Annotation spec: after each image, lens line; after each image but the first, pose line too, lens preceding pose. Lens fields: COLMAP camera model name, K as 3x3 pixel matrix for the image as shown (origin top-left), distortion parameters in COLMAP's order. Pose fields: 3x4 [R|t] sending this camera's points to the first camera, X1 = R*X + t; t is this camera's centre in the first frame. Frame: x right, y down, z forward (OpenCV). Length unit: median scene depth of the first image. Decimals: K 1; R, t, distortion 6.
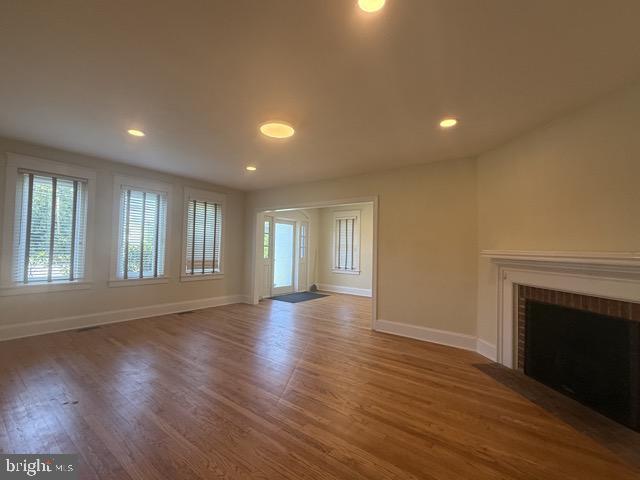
lens RADIAL K [[284.9, 0, 320.0], [0, 284.9, 240.0], [0, 0, 1]] dist [0.000118, -0.000042]
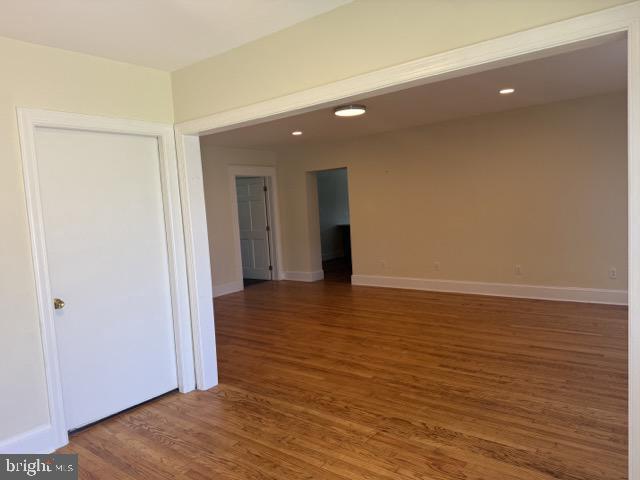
lens RADIAL K [[454.3, 0, 320.0], [0, 454.3, 240.0], [0, 0, 1]] dist [0.092678, -0.135174]
pose [[-0.998985, 0.038990, 0.022543, -0.062397], [0.039990, 0.998152, 0.045749, 0.017636], [-0.020718, 0.046604, -0.998699, 2.935202]]
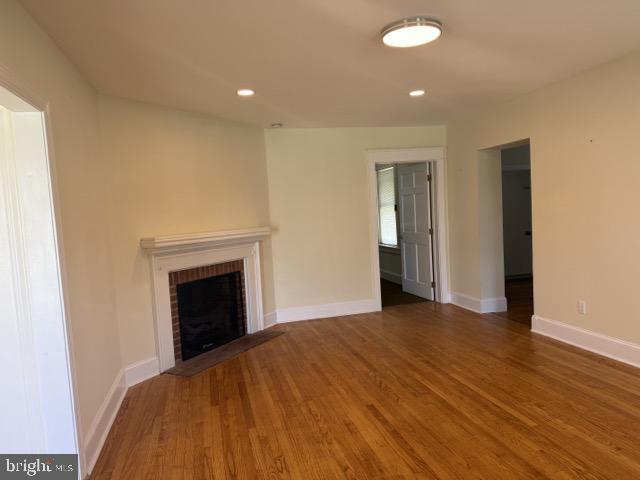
lens RADIAL K [[454.3, 0, 320.0], [0, 454.3, 240.0], [0, 0, 1]] dist [0.092678, -0.135174]
pose [[-0.790676, -0.021455, 0.611858, -0.620093], [0.013667, 0.998518, 0.052676, -0.019662], [-0.612082, 0.050012, -0.789212, 1.983405]]
